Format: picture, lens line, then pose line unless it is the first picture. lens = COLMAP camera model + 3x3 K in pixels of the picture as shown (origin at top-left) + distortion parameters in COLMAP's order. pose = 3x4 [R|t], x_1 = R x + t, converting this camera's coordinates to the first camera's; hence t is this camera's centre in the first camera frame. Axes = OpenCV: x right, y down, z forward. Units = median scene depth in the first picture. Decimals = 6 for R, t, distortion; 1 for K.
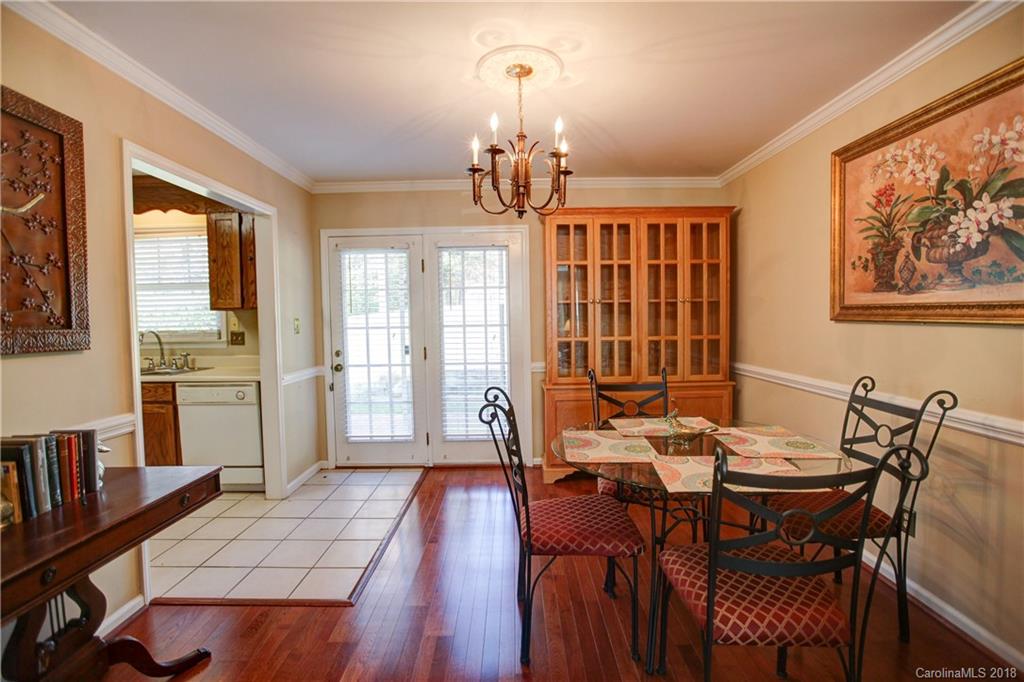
lens RADIAL K [[468.1, 0, 513.1], [0, 468.1, 337.1], [0, 0, 1]] dist [-0.047773, 0.016977]
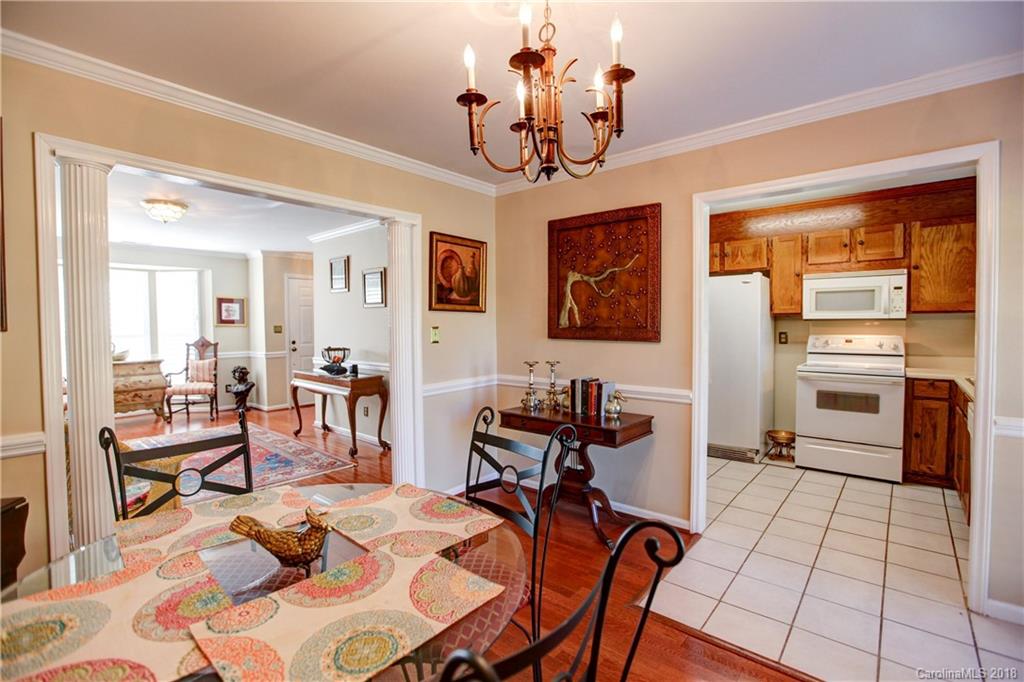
lens RADIAL K [[468.1, 0, 514.6], [0, 468.1, 336.9], [0, 0, 1]] dist [-0.047773, 0.016977]
pose [[-0.646143, 0.040450, -0.762144, 0.337256], [-0.015464, 0.997696, 0.066063, -0.046842], [0.763060, 0.054472, -0.644028, 0.857549]]
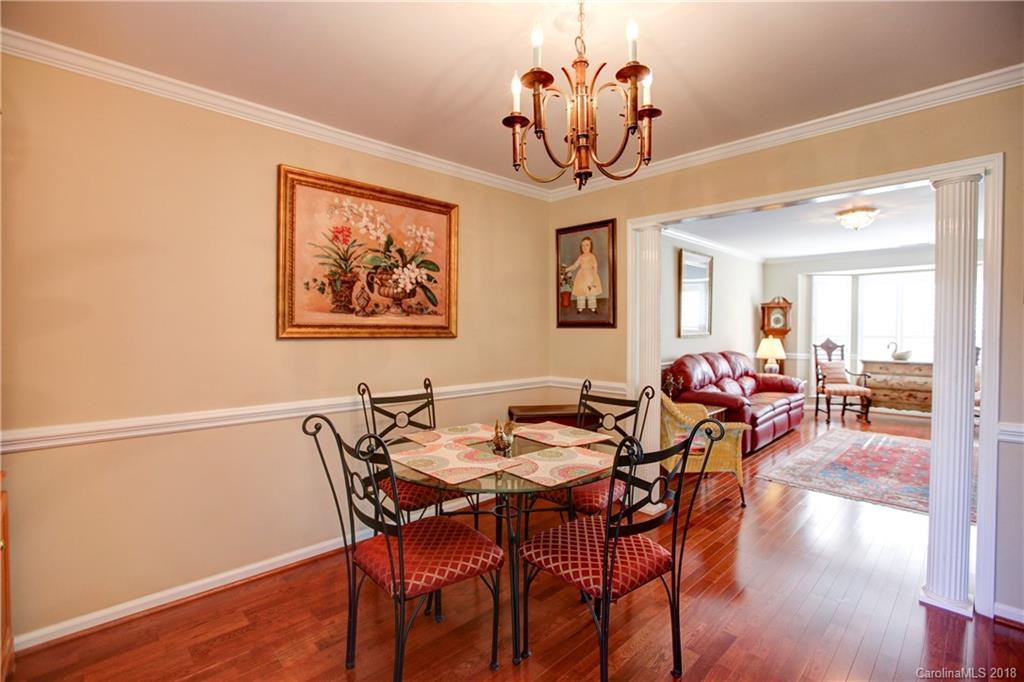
lens RADIAL K [[468.1, 0, 514.2], [0, 468.1, 335.0], [0, 0, 1]] dist [-0.047773, 0.016977]
pose [[-0.696925, 0.005114, 0.717126, -0.241534], [0.040798, 0.998638, 0.032527, -0.039313], [-0.715983, 0.051926, -0.696184, 0.956668]]
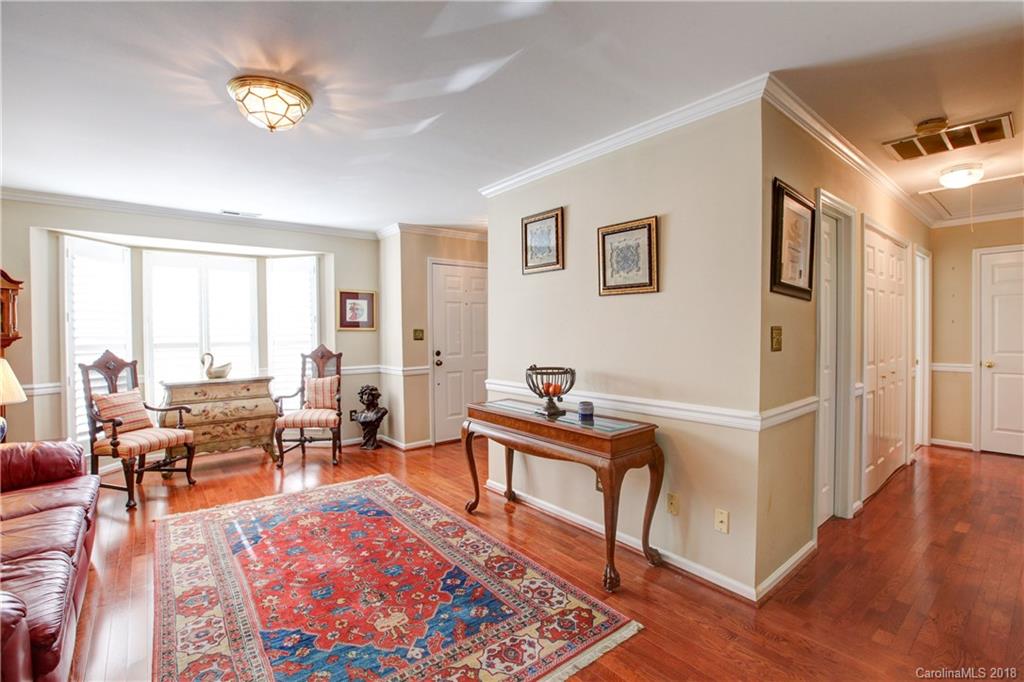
lens RADIAL K [[468.1, 0, 512.4], [0, 468.1, 337.7], [0, 0, 1]] dist [-0.047773, 0.016977]
pose [[-0.779063, 0.031306, -0.626164, 0.150263], [-0.005996, 0.998335, 0.057373, -0.007204], [0.626918, 0.048452, -0.777578, 0.087198]]
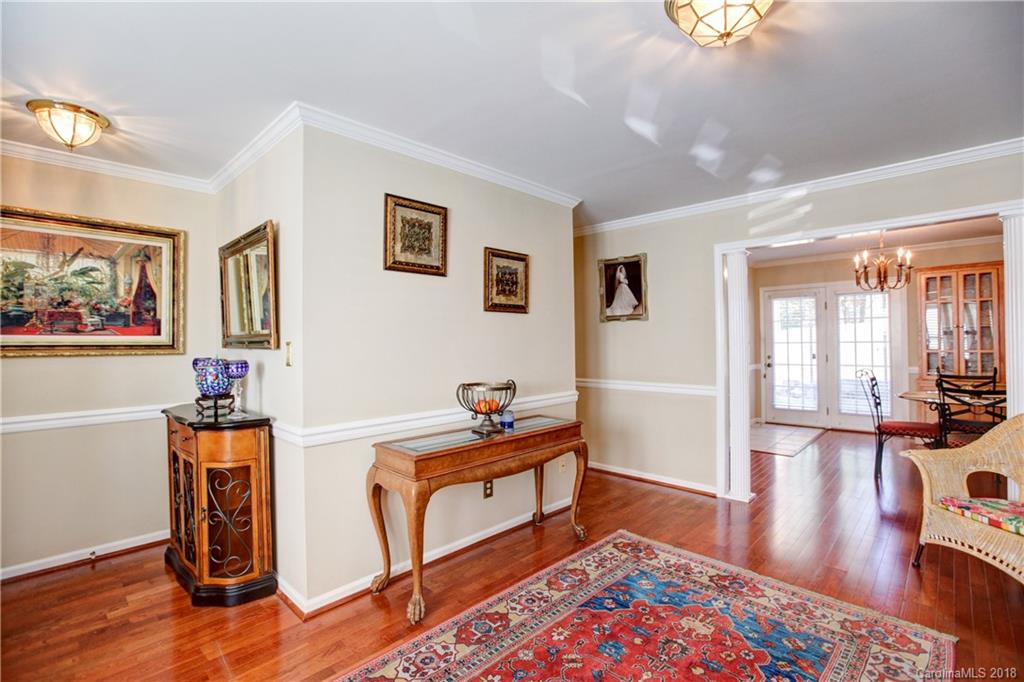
lens RADIAL K [[468.1, 0, 515.6], [0, 468.1, 338.6], [0, 0, 1]] dist [-0.047773, 0.016977]
pose [[0.721784, 0.003648, -0.692109, 0.156158], [-0.026685, 0.999389, -0.022561, 0.034467], [0.691604, 0.034753, 0.721441, -1.033759]]
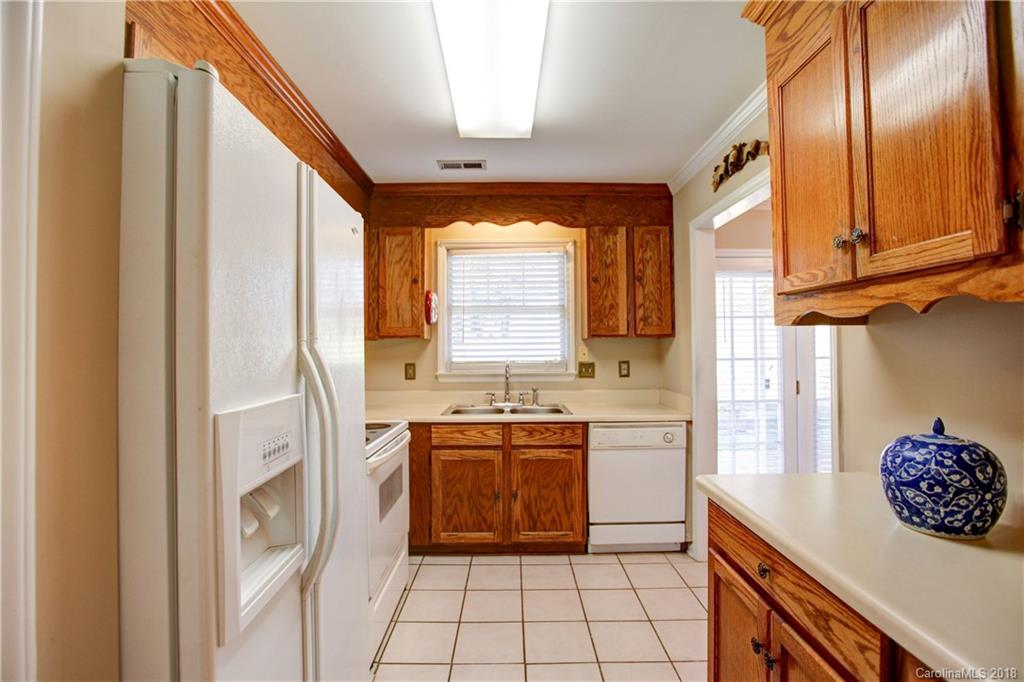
lens RADIAL K [[468.1, 0, 520.3], [0, 468.1, 340.6], [0, 0, 1]] dist [-0.047773, 0.016977]
pose [[0.999886, 0.009959, 0.011388, -0.832085], [-0.009283, 0.998278, -0.057916, -0.000478], [-0.011946, 0.057803, 0.998257, 0.132181]]
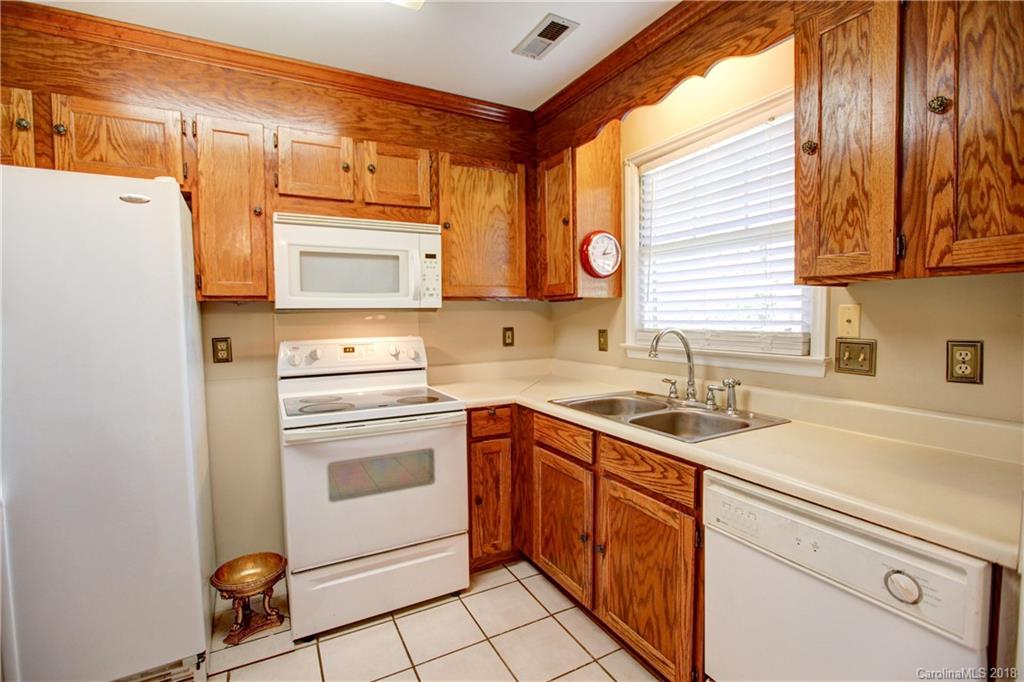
lens RADIAL K [[468.1, 0, 513.6], [0, 468.1, 337.0], [0, 0, 1]] dist [-0.047773, 0.016977]
pose [[0.479715, 0.053448, -0.875795, -0.451314], [-0.030613, 0.998555, 0.044172, -0.024915], [0.876890, 0.005620, 0.480658, 0.635398]]
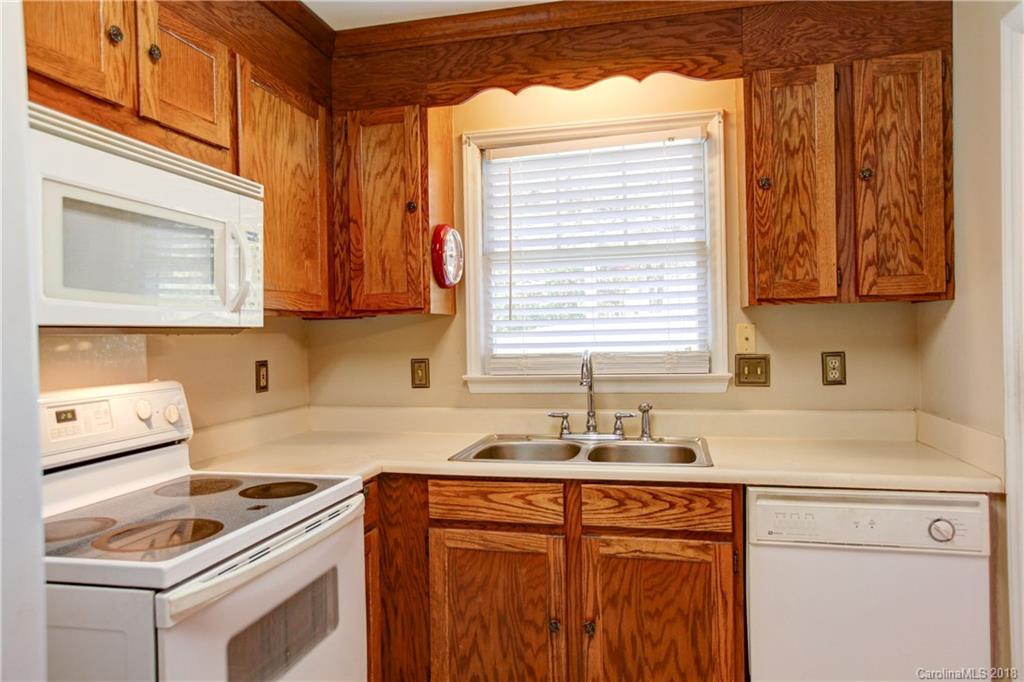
lens RADIAL K [[678.4, 0, 515.8], [0, 678.4, 336.0], [0, 0, 1]] dist [-0.026552, 0.046290]
pose [[0.973752, -0.001906, -0.227606, -0.759174], [-0.005100, 0.999531, -0.030188, -0.010704], [0.227557, 0.030556, 0.973285, 0.372133]]
